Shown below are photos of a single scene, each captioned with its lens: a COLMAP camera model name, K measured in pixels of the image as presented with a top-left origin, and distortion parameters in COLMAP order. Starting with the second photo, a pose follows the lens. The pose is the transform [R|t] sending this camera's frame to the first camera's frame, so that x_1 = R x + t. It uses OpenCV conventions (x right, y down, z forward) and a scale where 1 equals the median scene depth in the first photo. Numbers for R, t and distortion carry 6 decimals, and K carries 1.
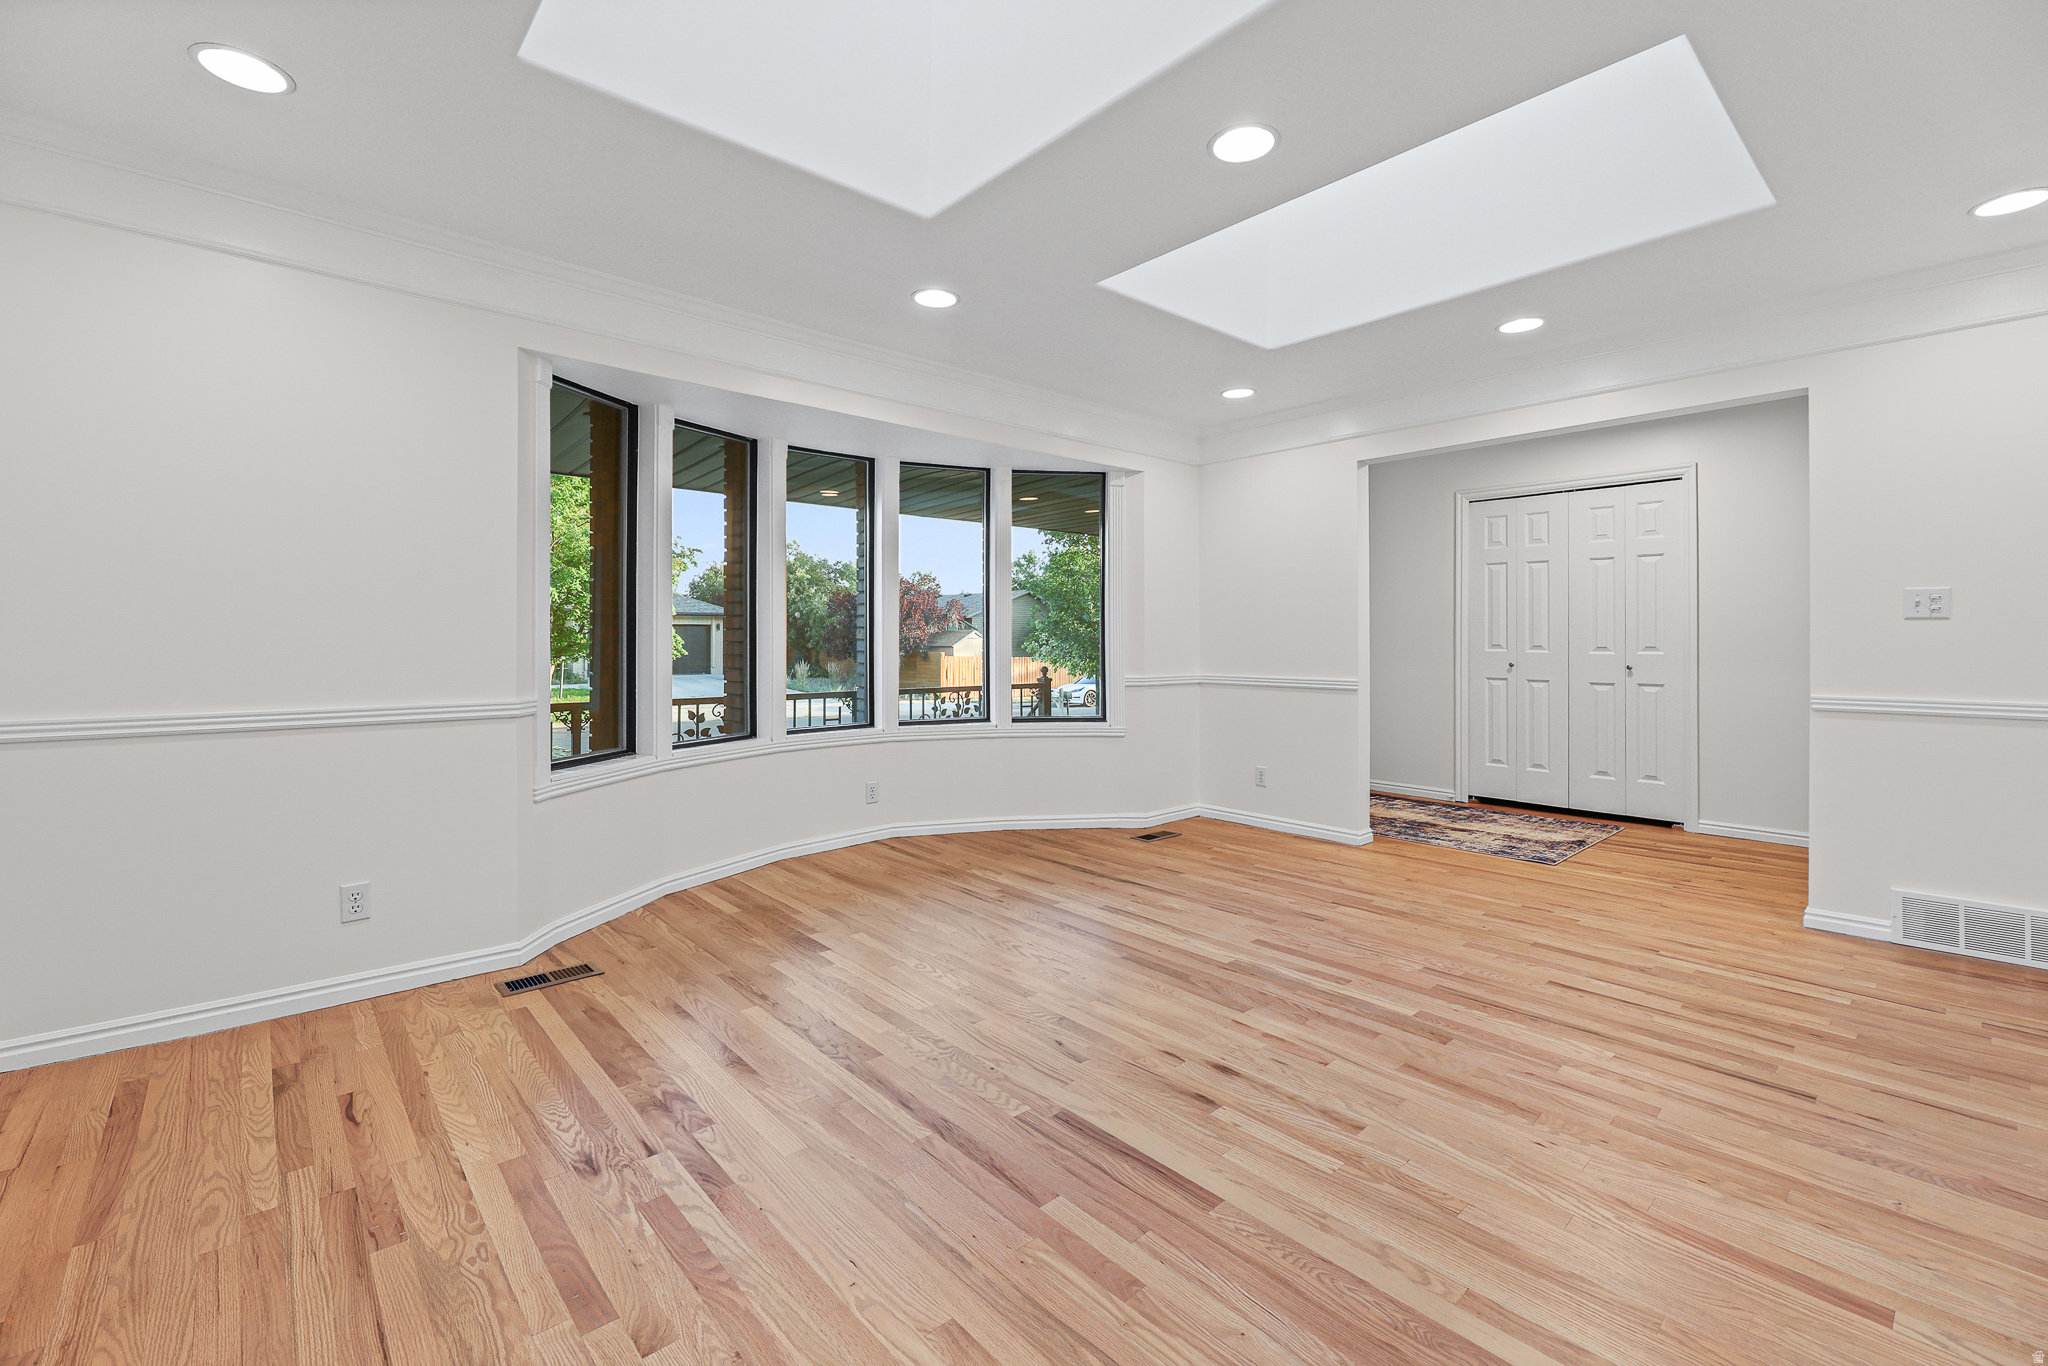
lens RADIAL K [[862.5, 0, 1016.1], [0, 862.5, 610.8], [0, 0, 1]] dist [0.004742, 0.000181]
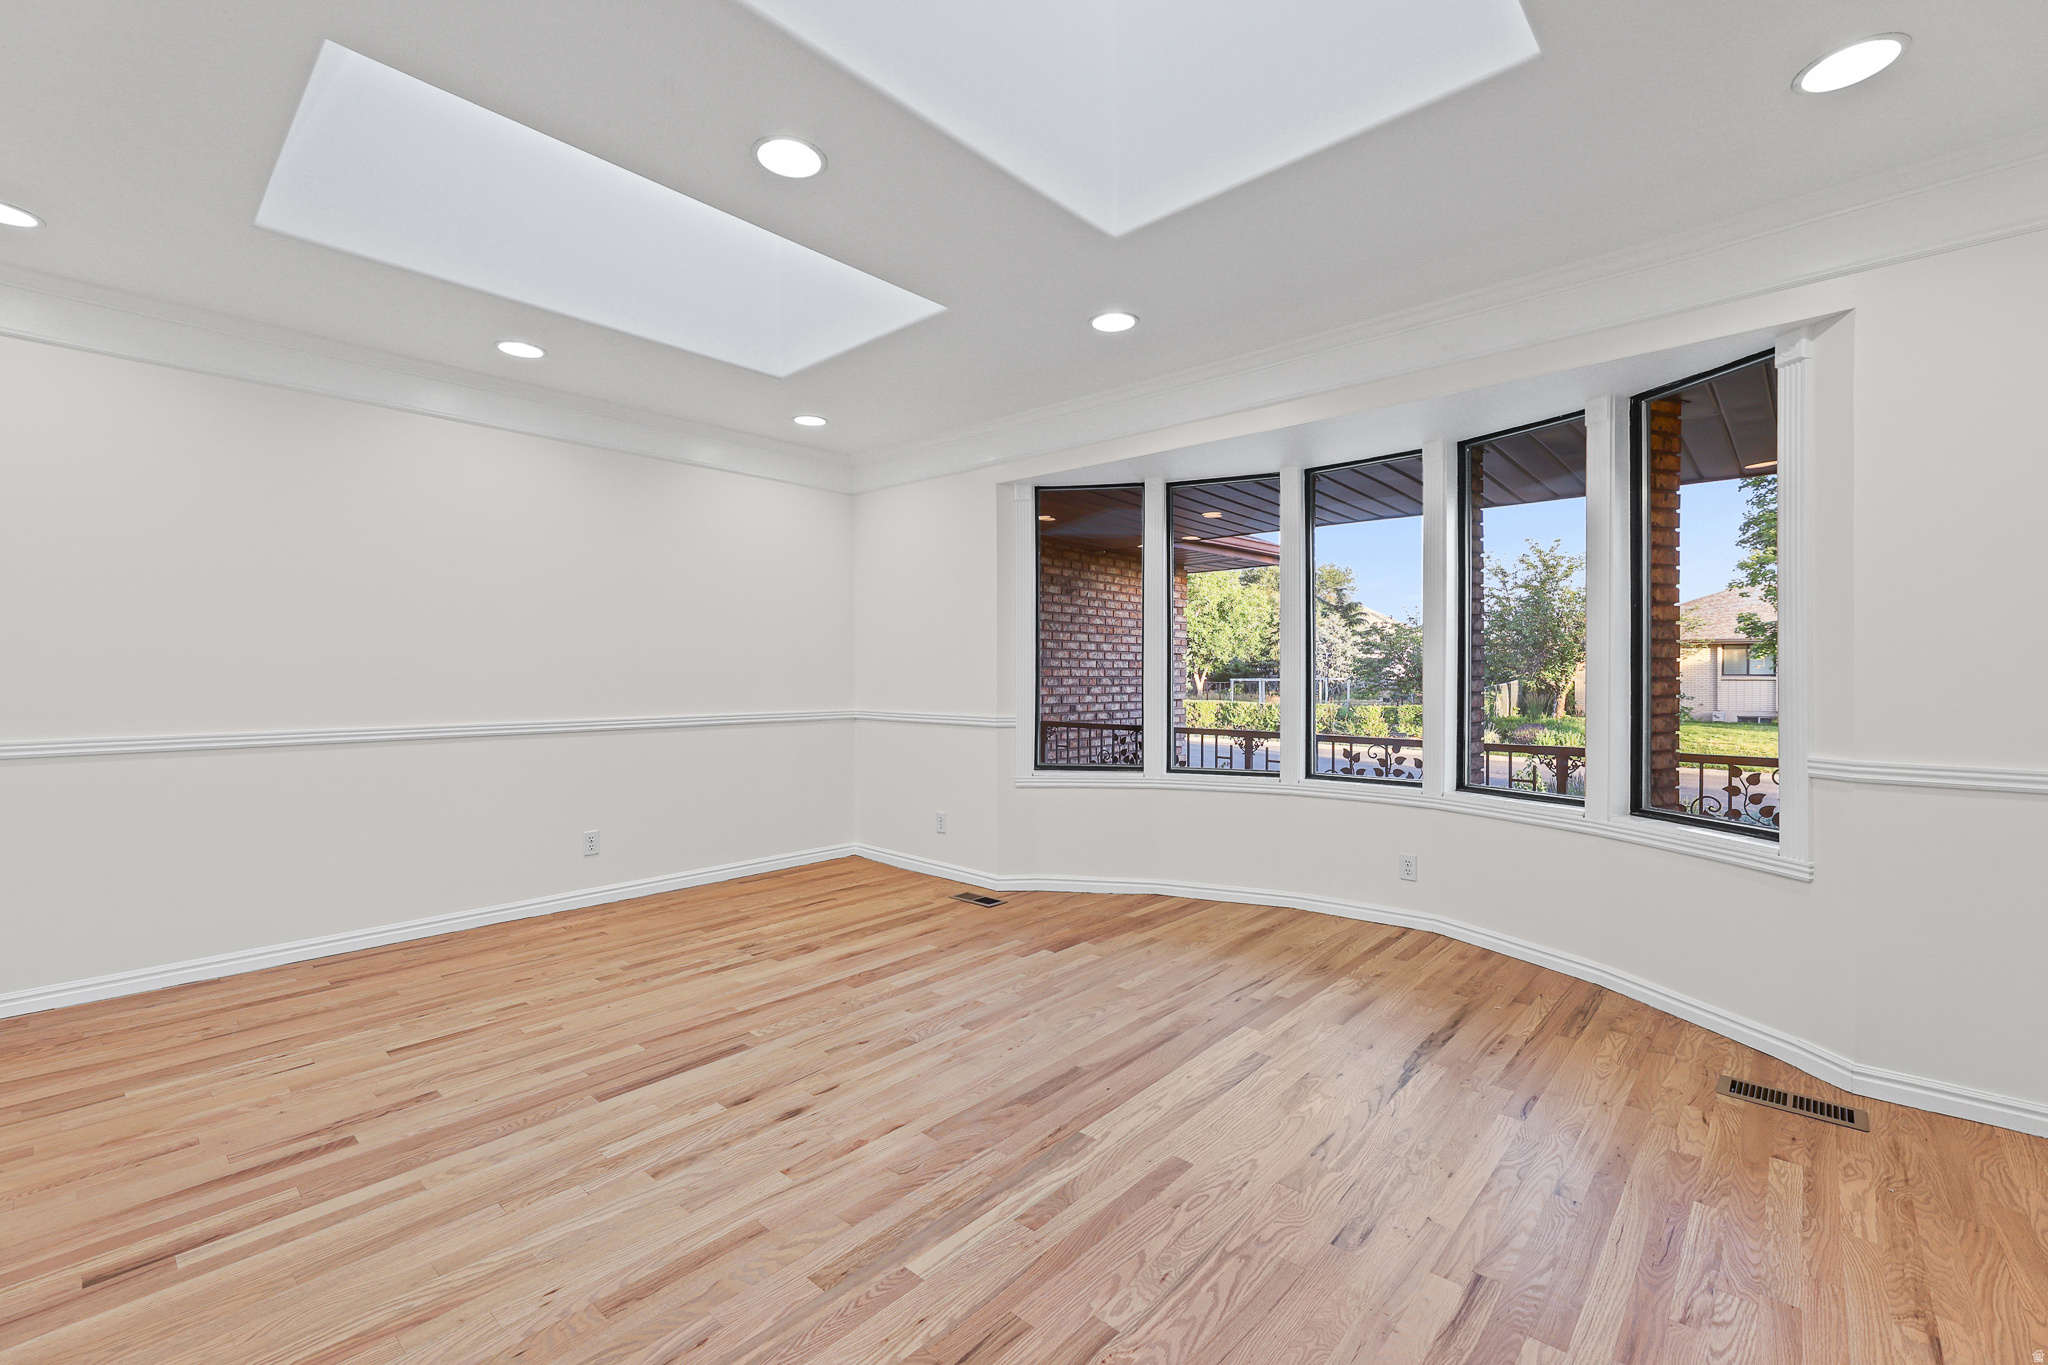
lens RADIAL K [[858.6, 0, 1038.7], [0, 858.6, 661.0], [0, 0, 1]] dist [0.010311, 0.000364]
pose [[0.120244, -0.017470, -0.992591, 1.240604], [0.033527, 0.999346, -0.013527, 0.024840], [0.992178, -0.031652, 0.120751, 1.140595]]
